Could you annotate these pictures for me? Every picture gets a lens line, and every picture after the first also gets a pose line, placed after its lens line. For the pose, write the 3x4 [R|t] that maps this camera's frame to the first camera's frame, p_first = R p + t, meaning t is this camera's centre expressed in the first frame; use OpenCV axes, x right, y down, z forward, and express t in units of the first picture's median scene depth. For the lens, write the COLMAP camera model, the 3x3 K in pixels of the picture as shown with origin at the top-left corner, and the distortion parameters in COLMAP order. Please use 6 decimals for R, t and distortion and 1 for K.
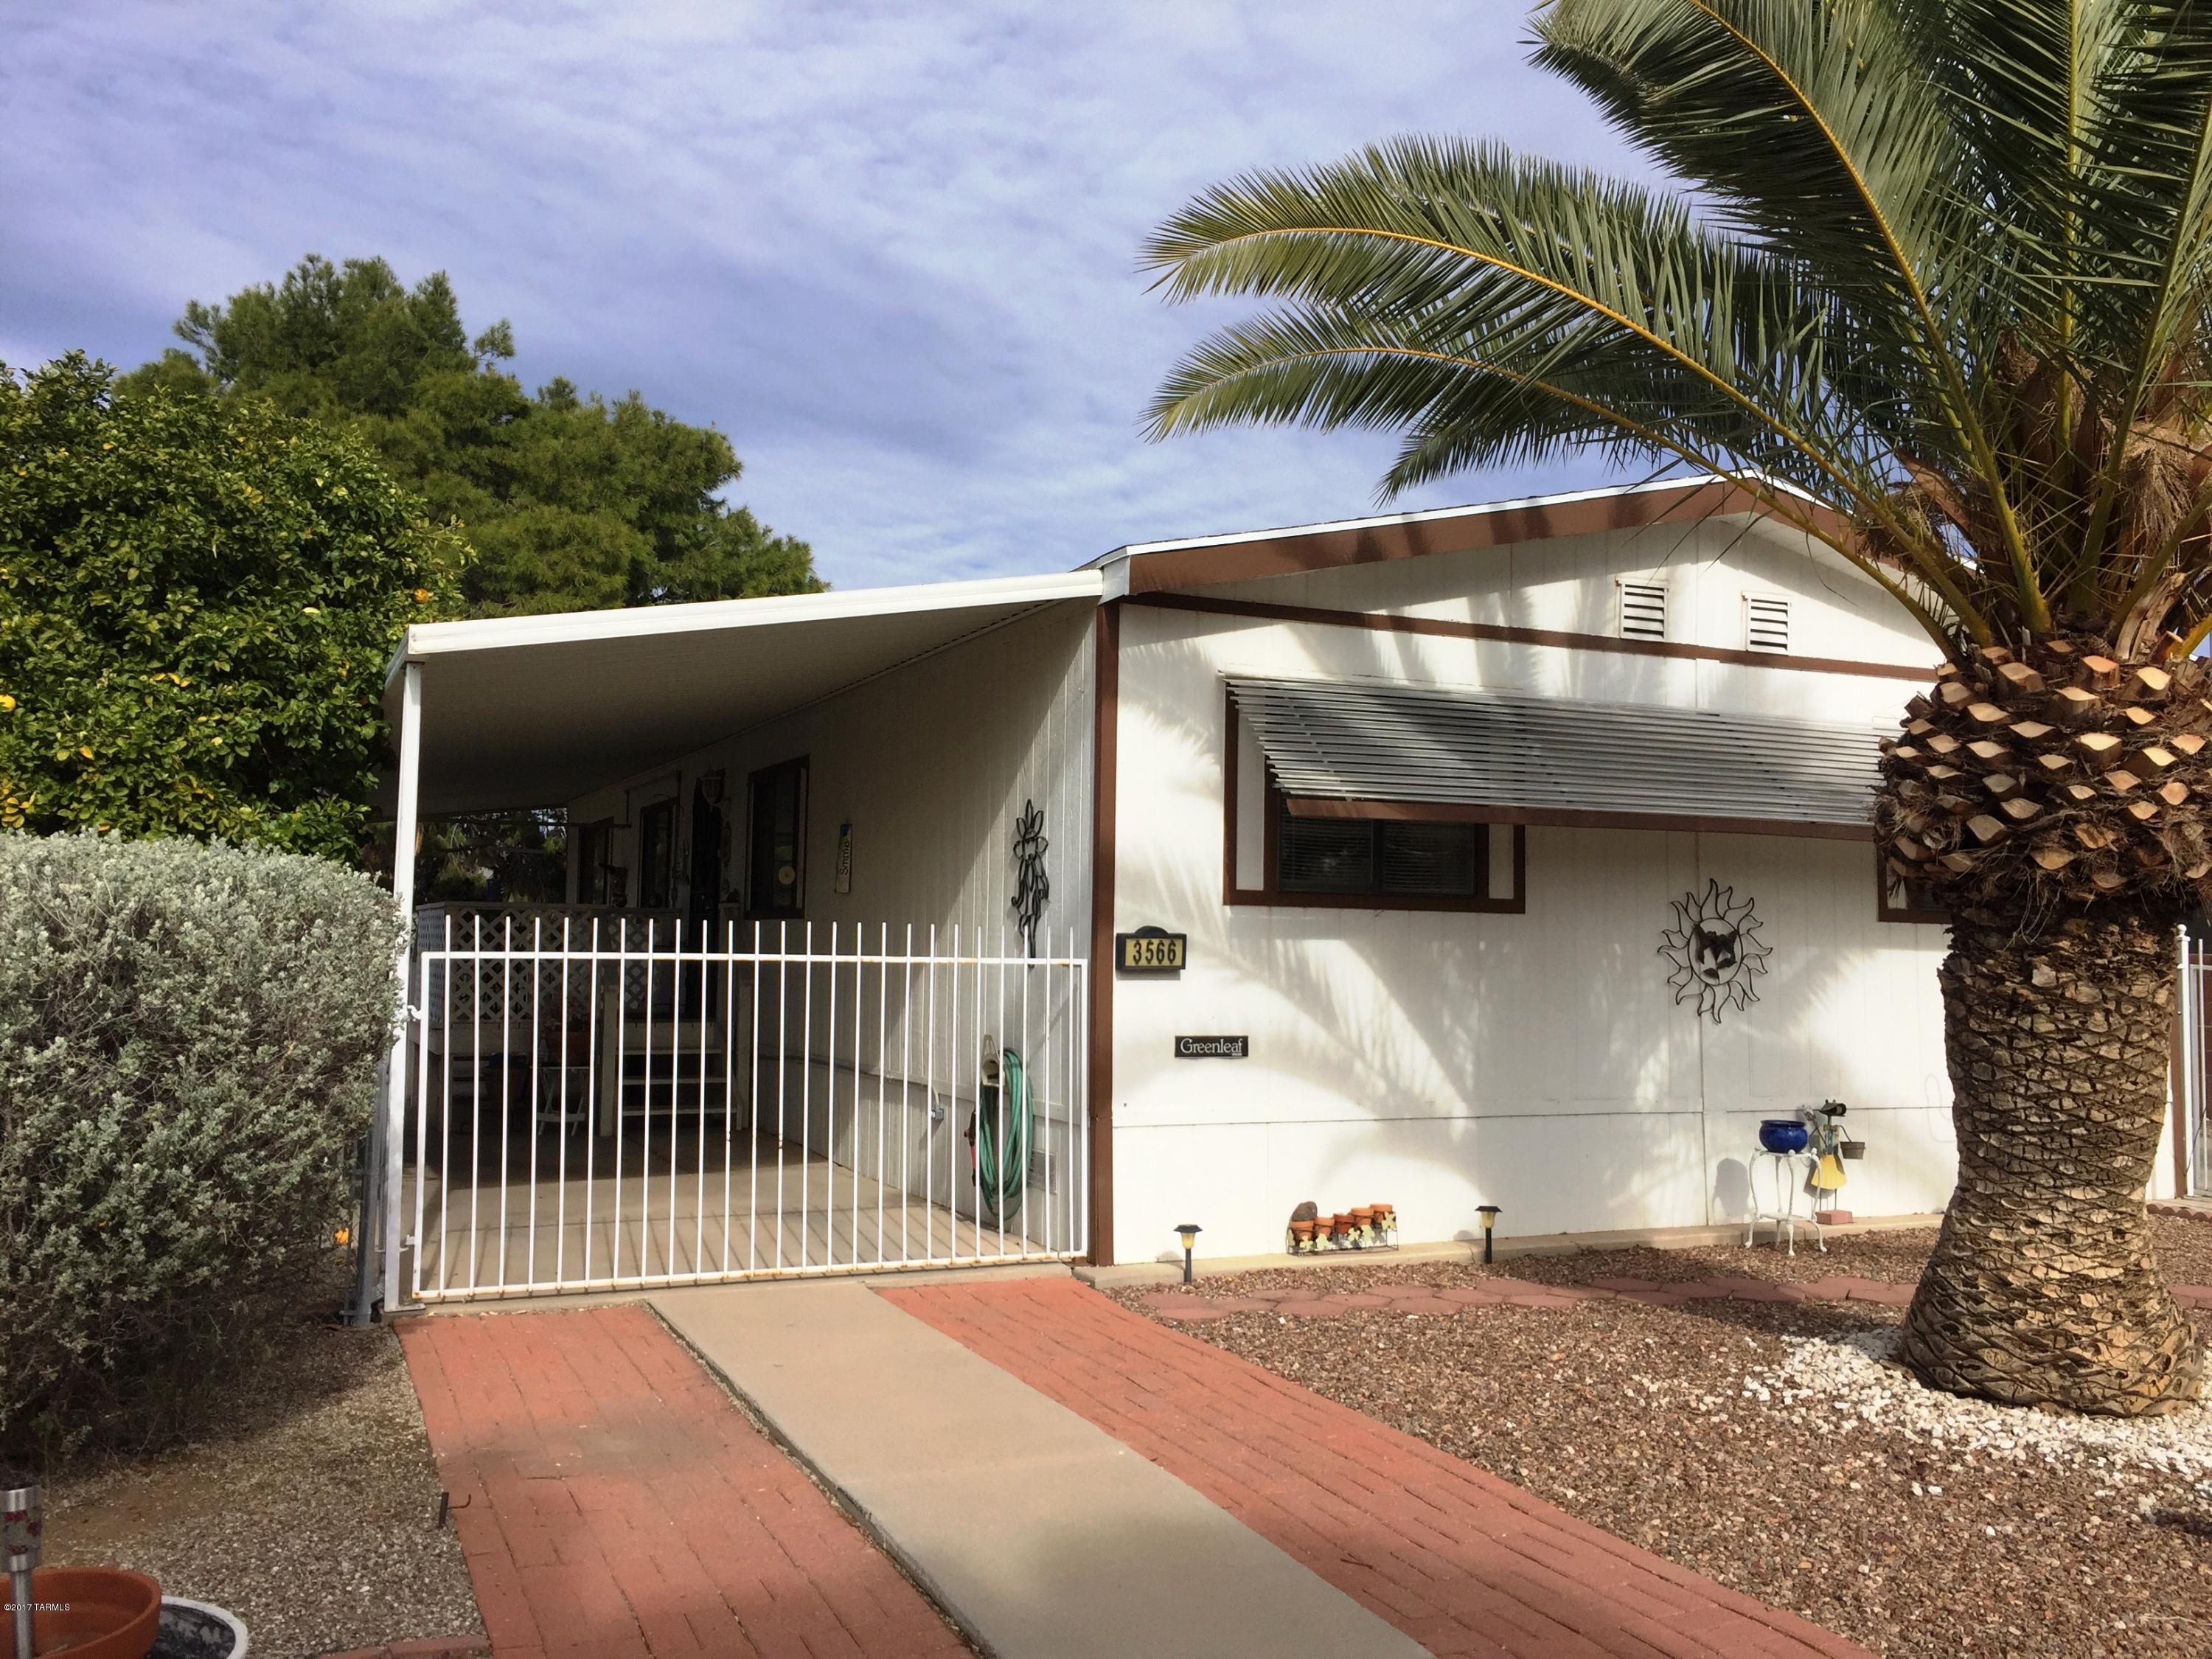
lens RADIAL K [[1894.1, 0, 1106.0], [0, 1894.1, 829.5], [0, 0, 1]] dist [-0.004361, -0.000190]
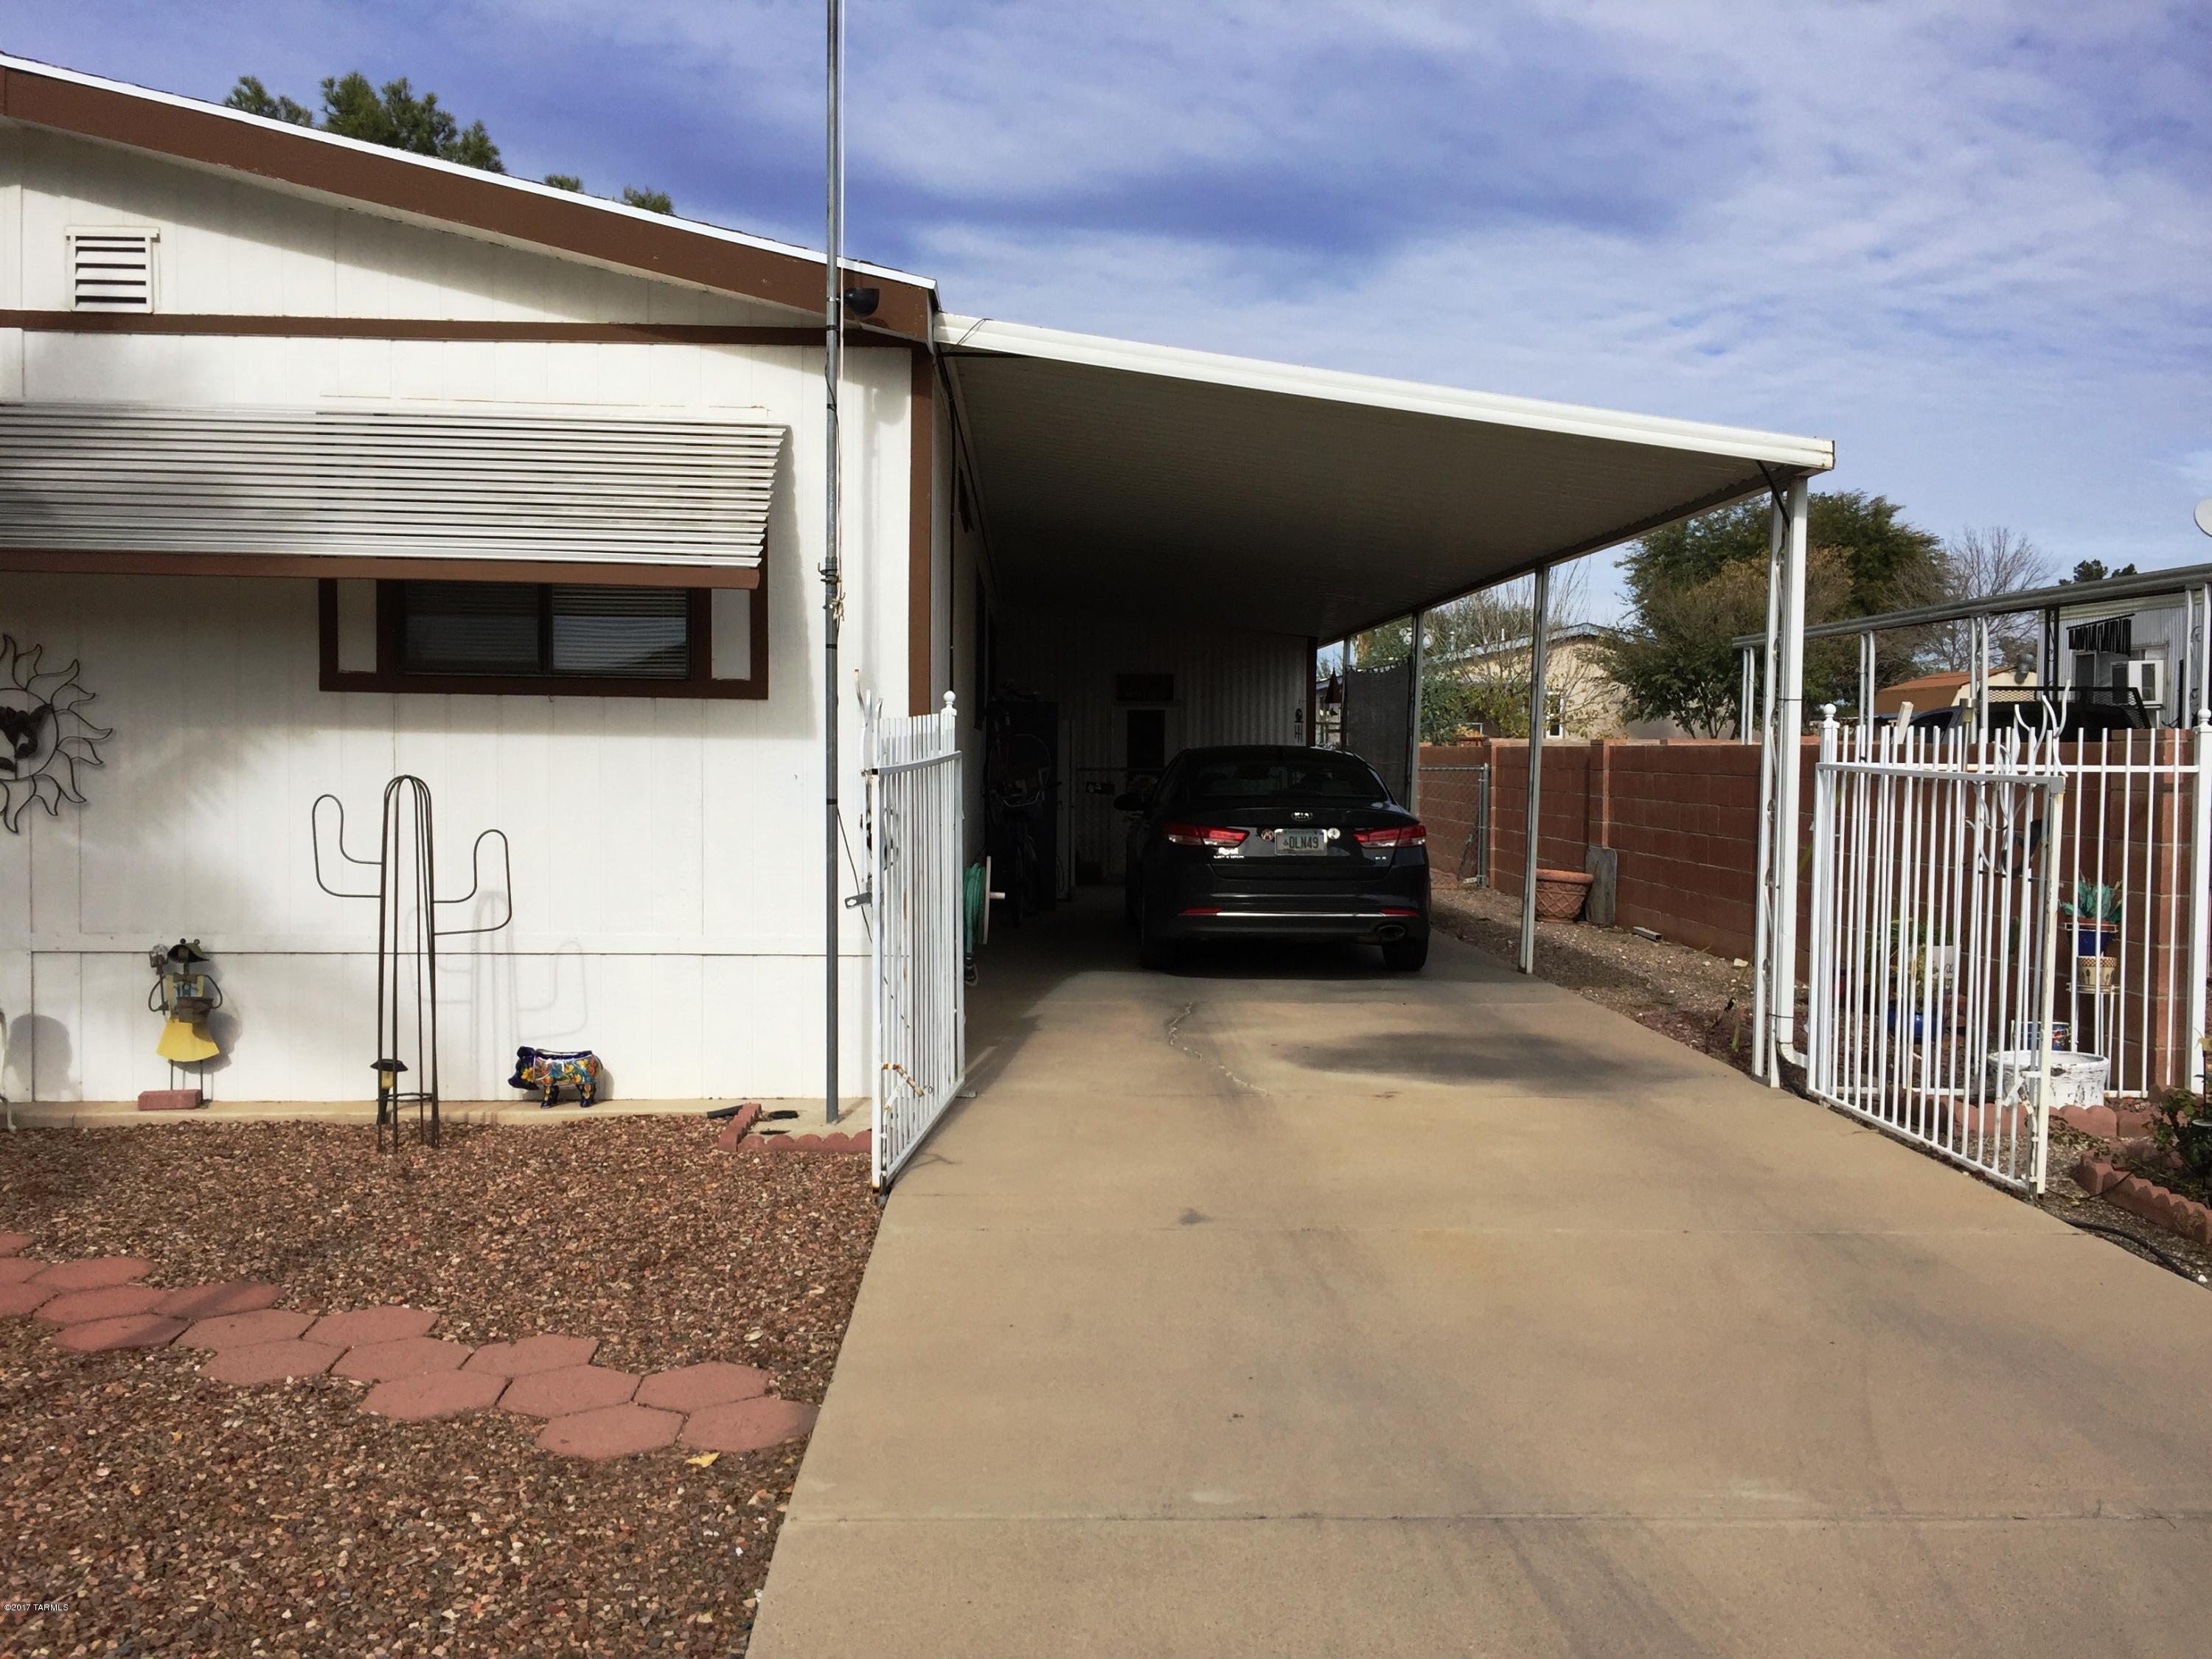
lens RADIAL K [[1894.1, 0, 1106.0], [0, 1894.1, 829.5], [0, 0, 1]] dist [-0.004361, -0.000190]
pose [[0.914520, 0.009058, -0.404440, 0.672076], [0.029771, 0.995532, 0.089613, 0.032080], [0.403445, -0.093994, 0.910163, 0.337338]]
